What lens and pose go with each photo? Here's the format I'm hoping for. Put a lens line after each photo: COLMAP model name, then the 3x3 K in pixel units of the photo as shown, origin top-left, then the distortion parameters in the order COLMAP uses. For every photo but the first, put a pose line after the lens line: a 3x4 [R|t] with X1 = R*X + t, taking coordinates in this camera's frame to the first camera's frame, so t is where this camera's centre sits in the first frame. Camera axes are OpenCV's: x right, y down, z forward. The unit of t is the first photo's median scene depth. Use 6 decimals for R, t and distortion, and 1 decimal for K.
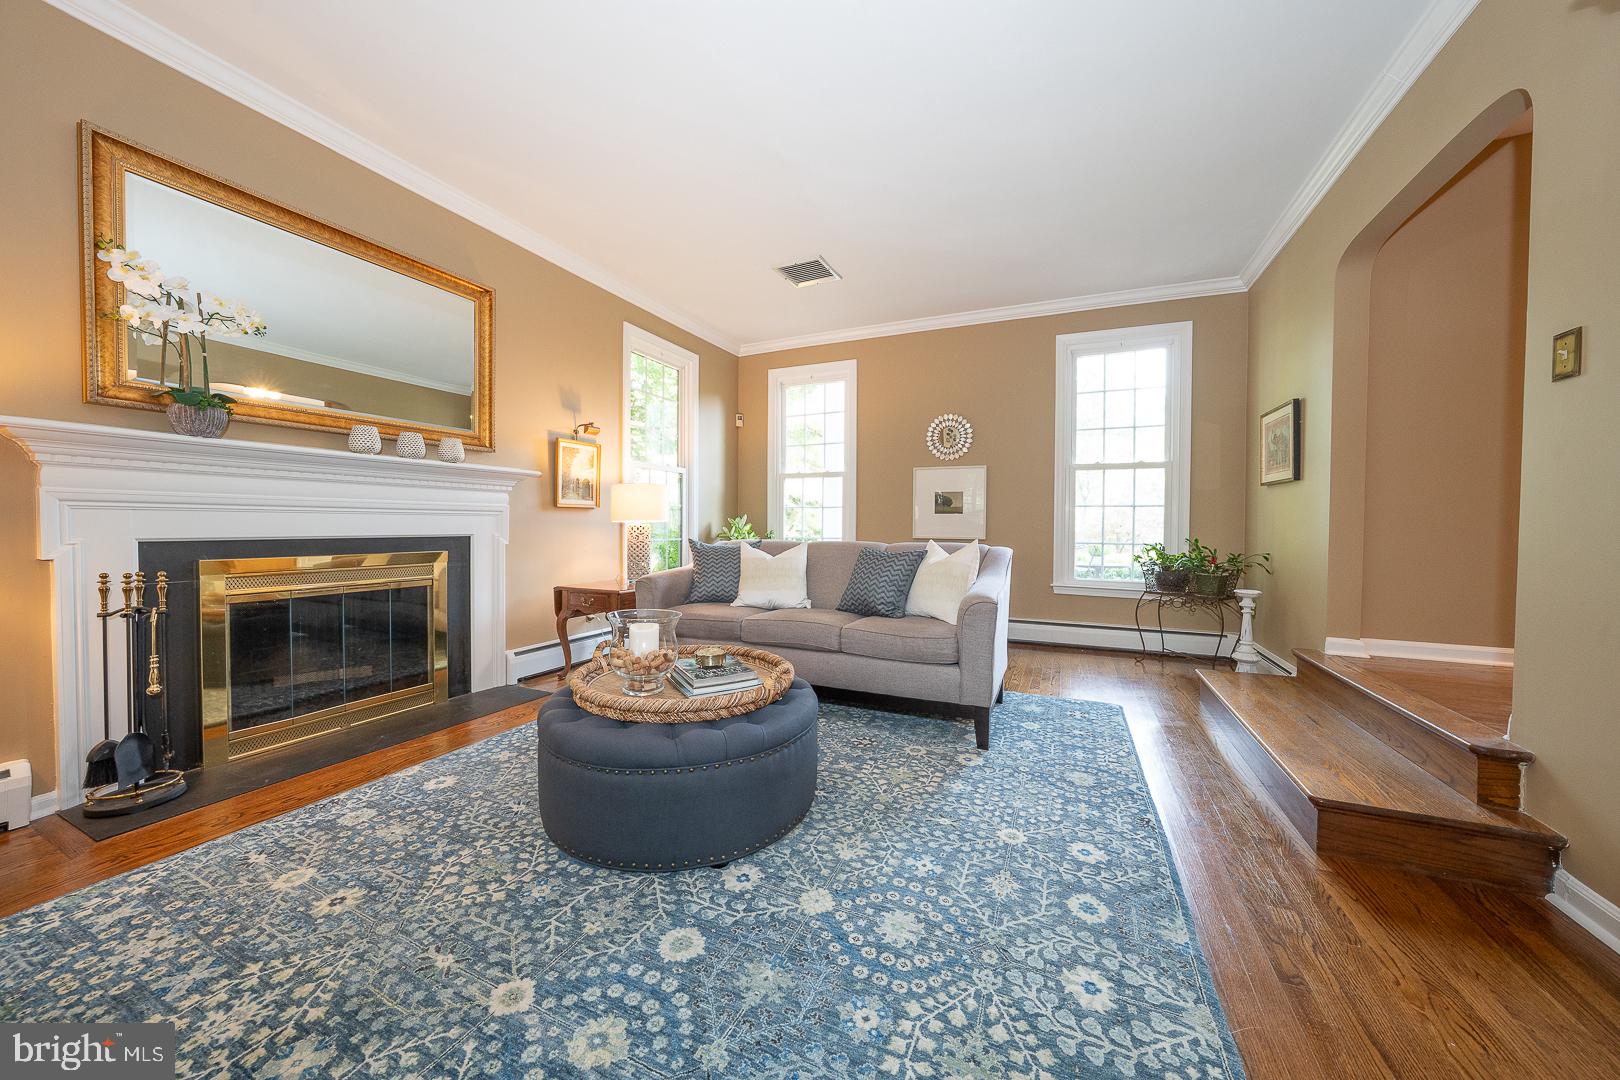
lens RADIAL K [[553.7, 0, 812.2], [0, 553.7, 535.0], [0, 0, 1]] dist [-0.015499, 0.000398]
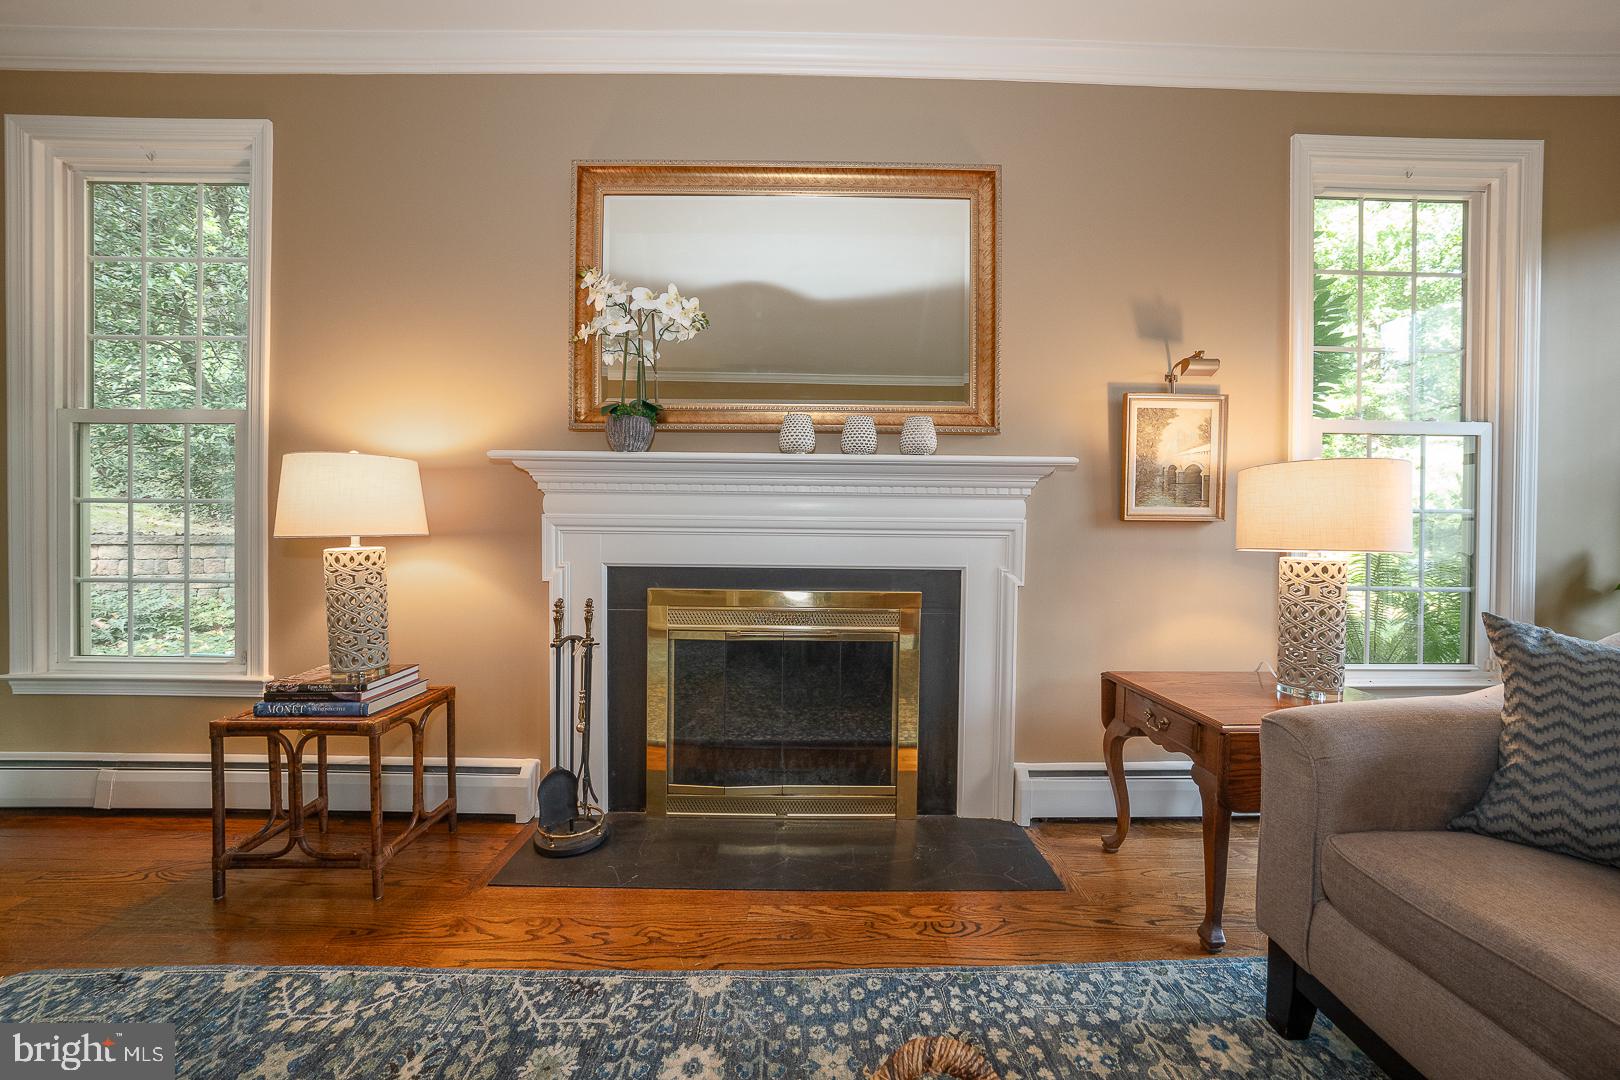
lens RADIAL K [[553.7, 0, 812.2], [0, 553.7, 535.0], [0, 0, 1]] dist [-0.015499, 0.000398]
pose [[0.419181, 0.007750, -0.907870, -0.107230], [-0.025923, 0.999658, -0.003435, -0.029757], [0.907533, 0.024975, 0.419239, 0.543982]]
